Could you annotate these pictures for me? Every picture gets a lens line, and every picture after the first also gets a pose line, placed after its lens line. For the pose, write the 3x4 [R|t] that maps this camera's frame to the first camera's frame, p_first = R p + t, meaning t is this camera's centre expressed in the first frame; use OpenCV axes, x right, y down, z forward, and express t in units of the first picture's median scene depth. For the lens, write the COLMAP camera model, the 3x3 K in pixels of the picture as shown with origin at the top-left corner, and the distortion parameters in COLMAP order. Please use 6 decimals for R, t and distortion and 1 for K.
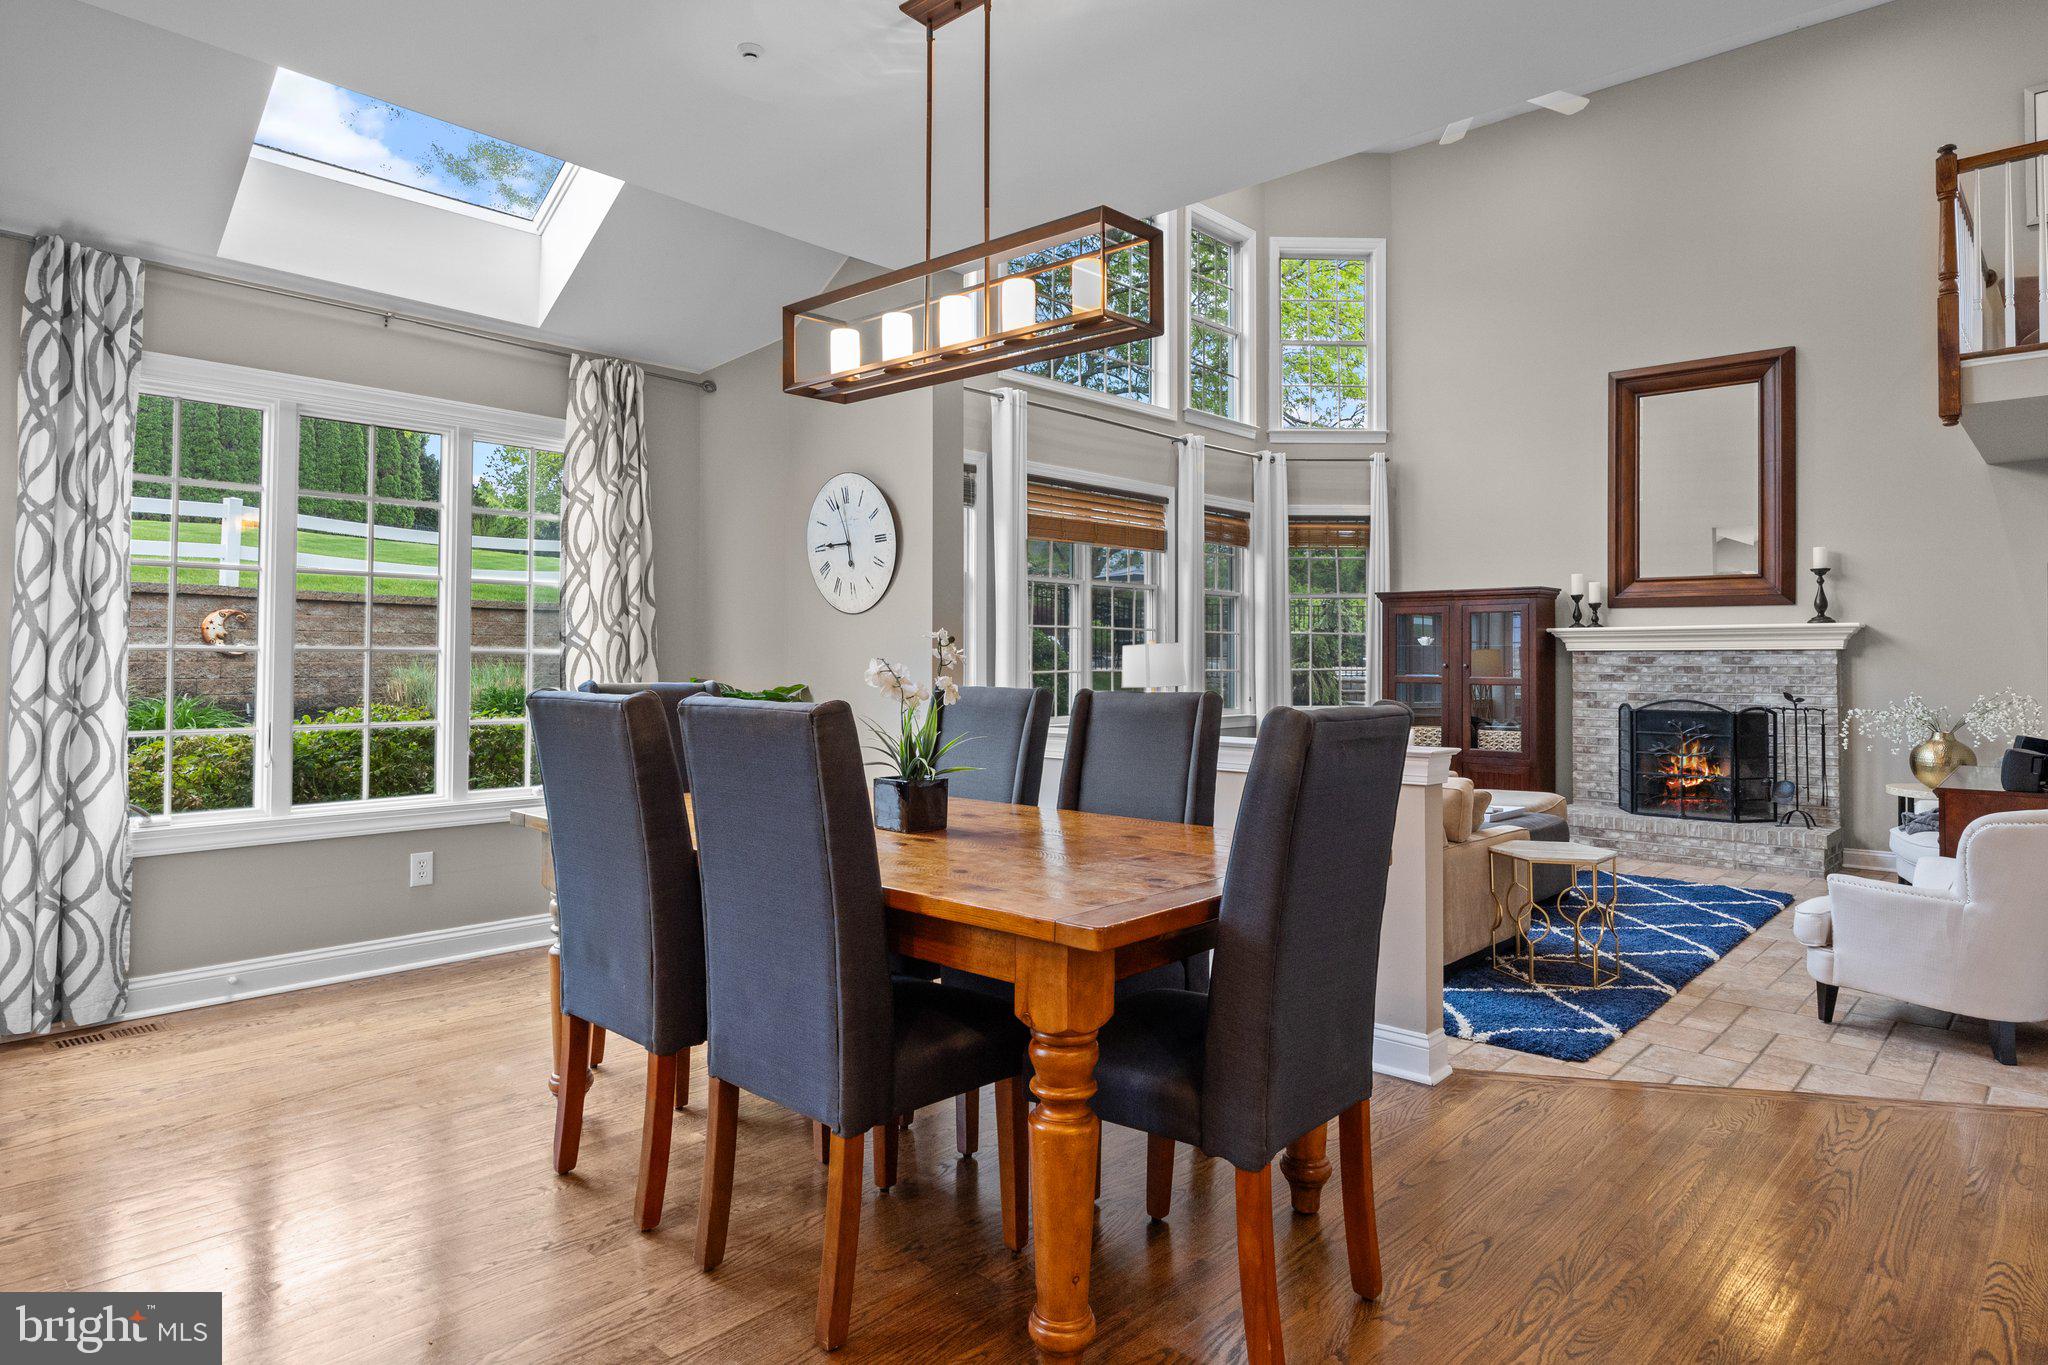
lens RADIAL K [[1184.6, 0, 1028.0], [0, 1184.6, 631.6], [0, 0, 1]] dist [0.001483, -0.001206]
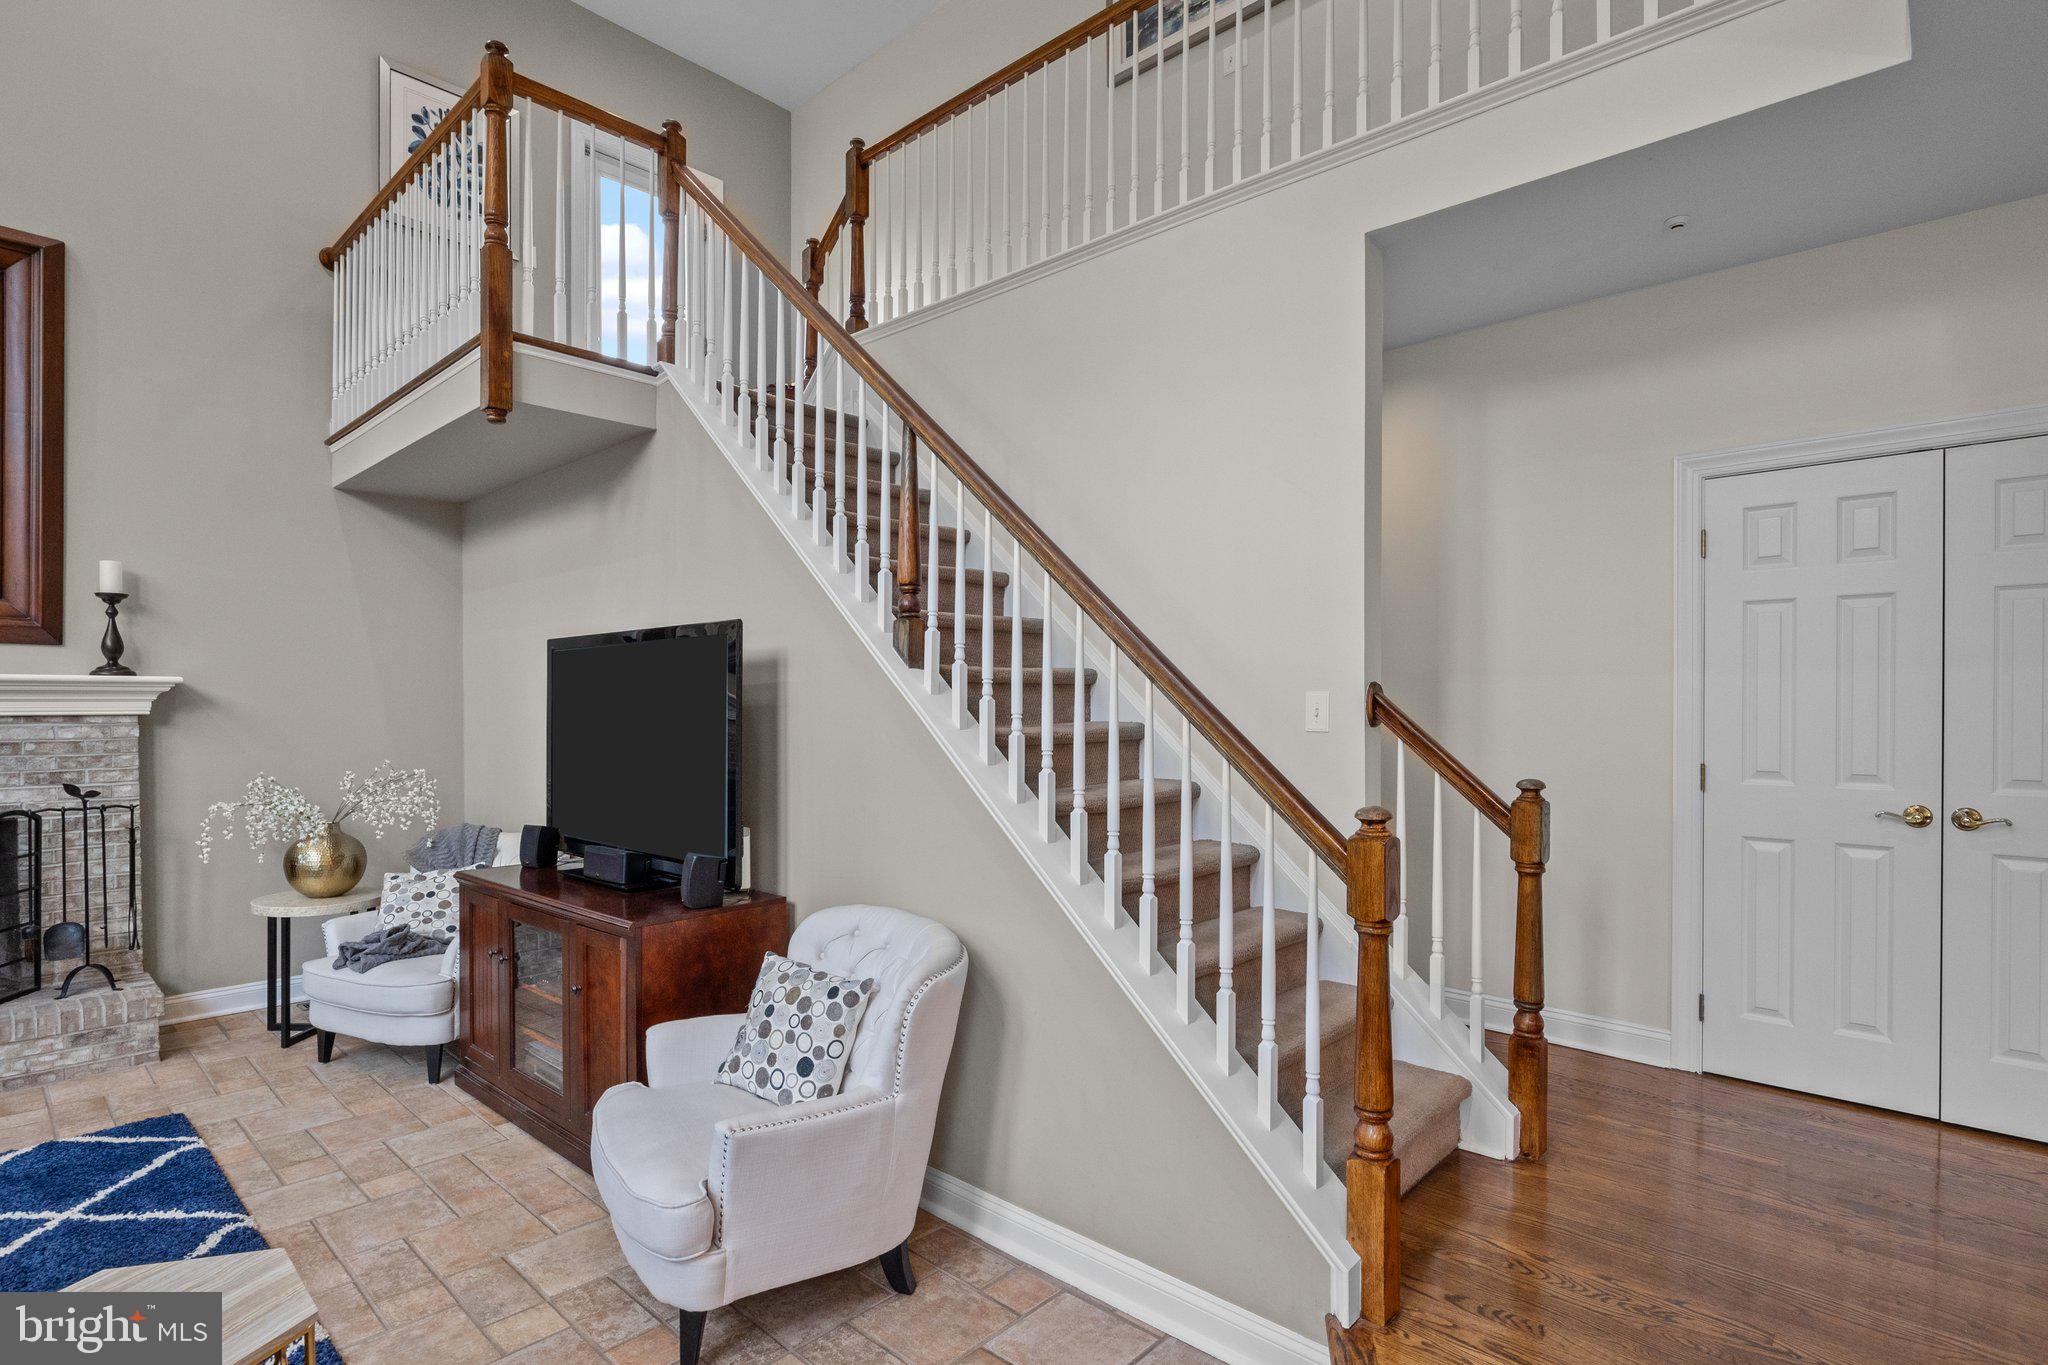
lens RADIAL K [[1002.1, 0, 1027.7], [0, 1002.1, 716.7], [0, 0, 1]] dist [-0.009054, 0.000326]
pose [[-0.004423, -0.011751, 0.999921, 0.103010], [-0.023353, 0.999659, 0.011644, -0.002462], [-0.999718, -0.023299, -0.004696, 0.473957]]
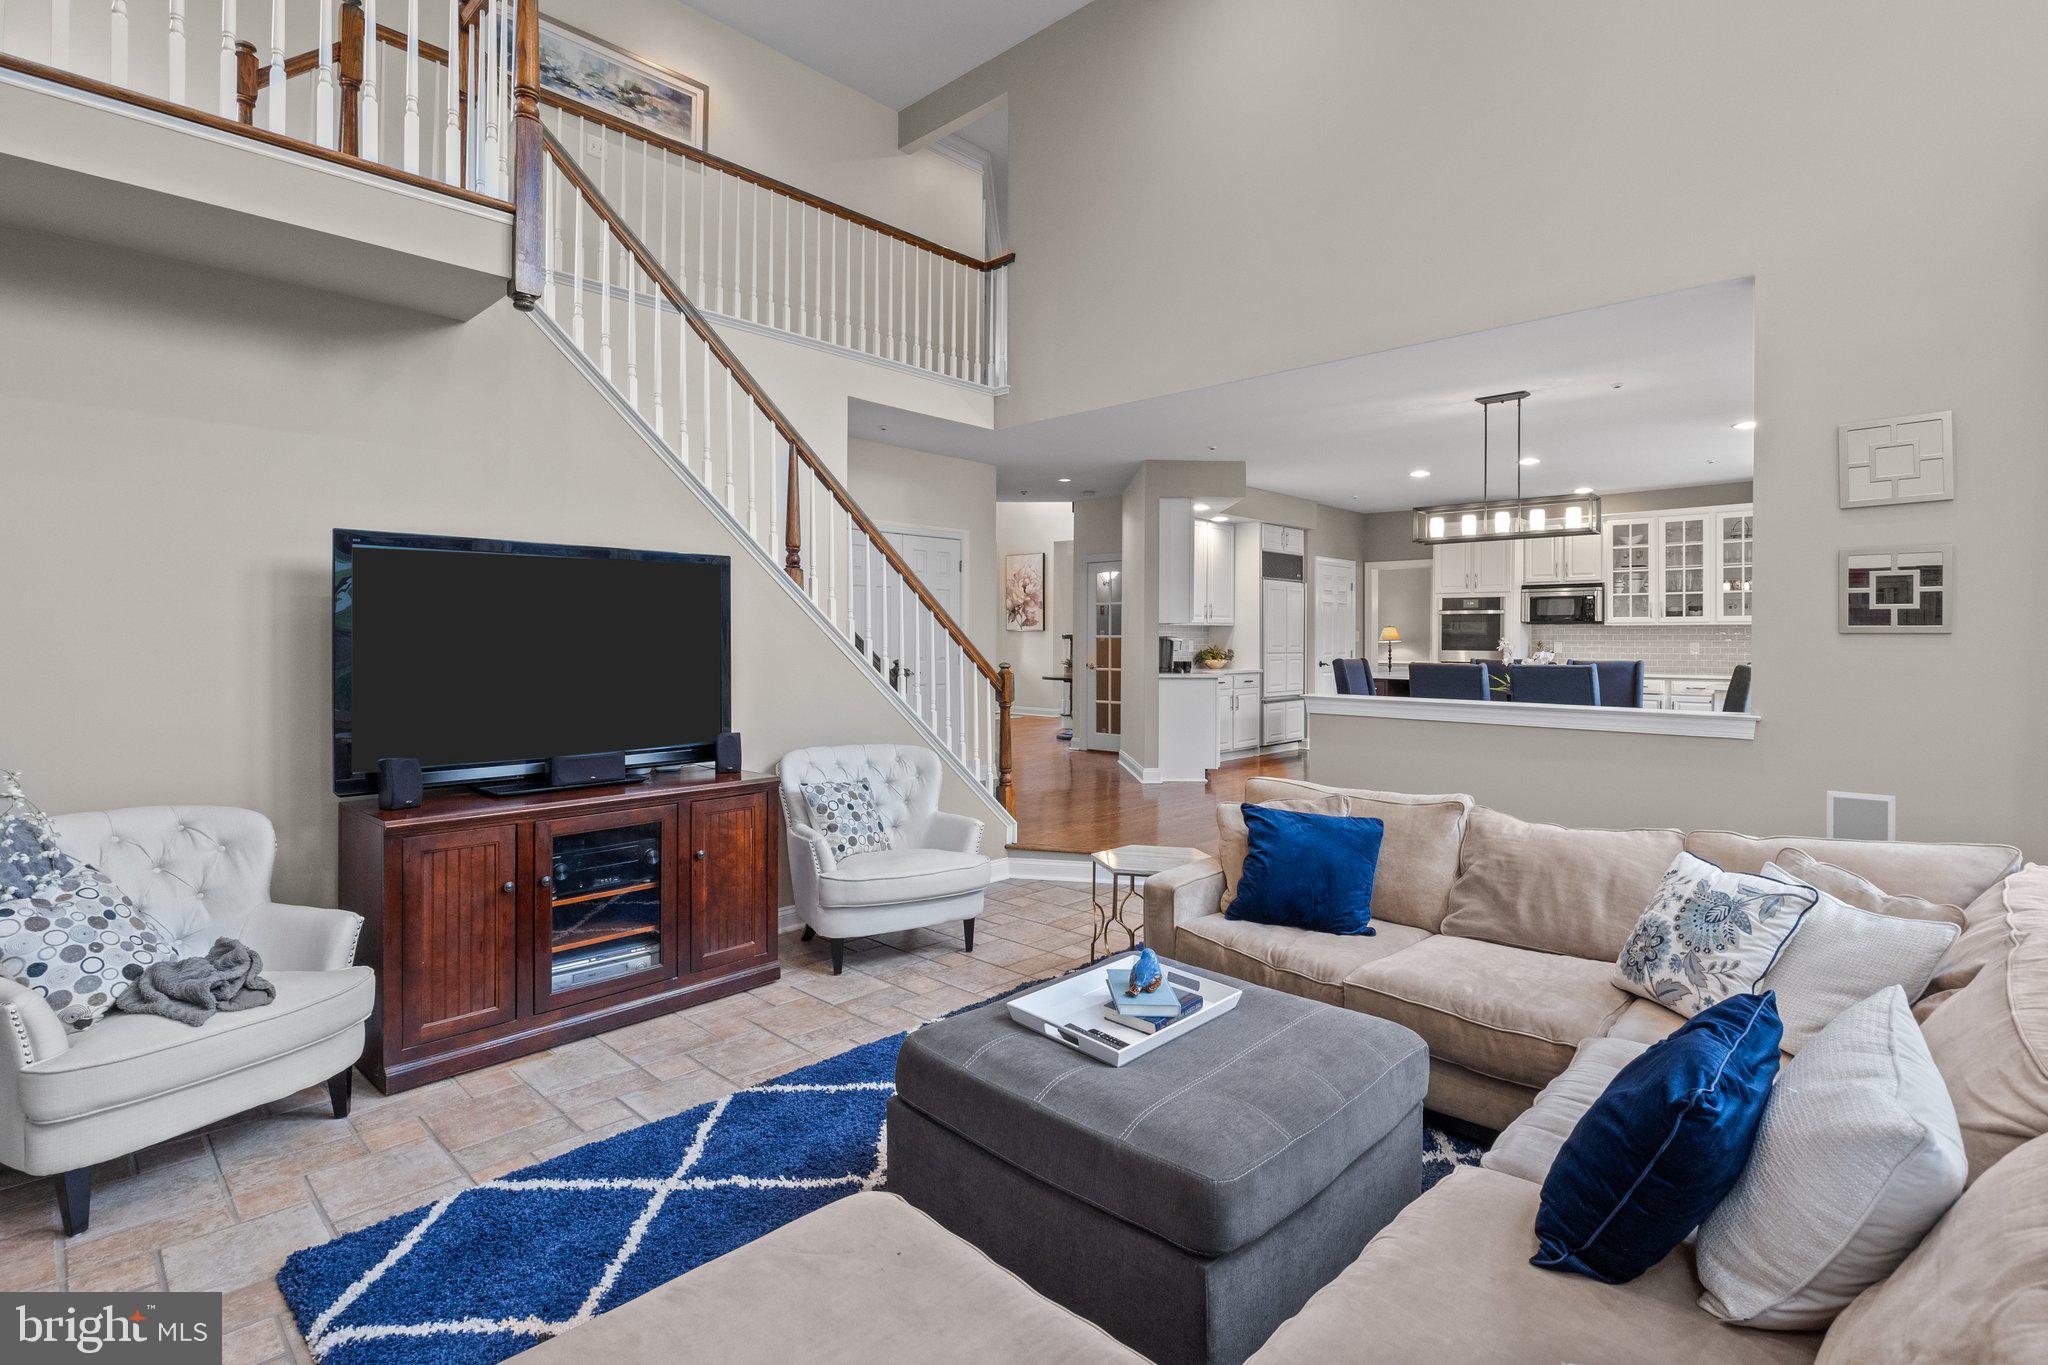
lens RADIAL K [[1002.1, 0, 1019.2], [0, 1002.1, 627.5], [0, 0, 1]] dist [-0.009054, 0.000326]
pose [[-0.999878, -0.007434, 0.013731, 0.339341], [-0.007947, 0.999259, -0.037671, 0.023222], [-0.013441, -0.037776, -0.999196, 1.118698]]
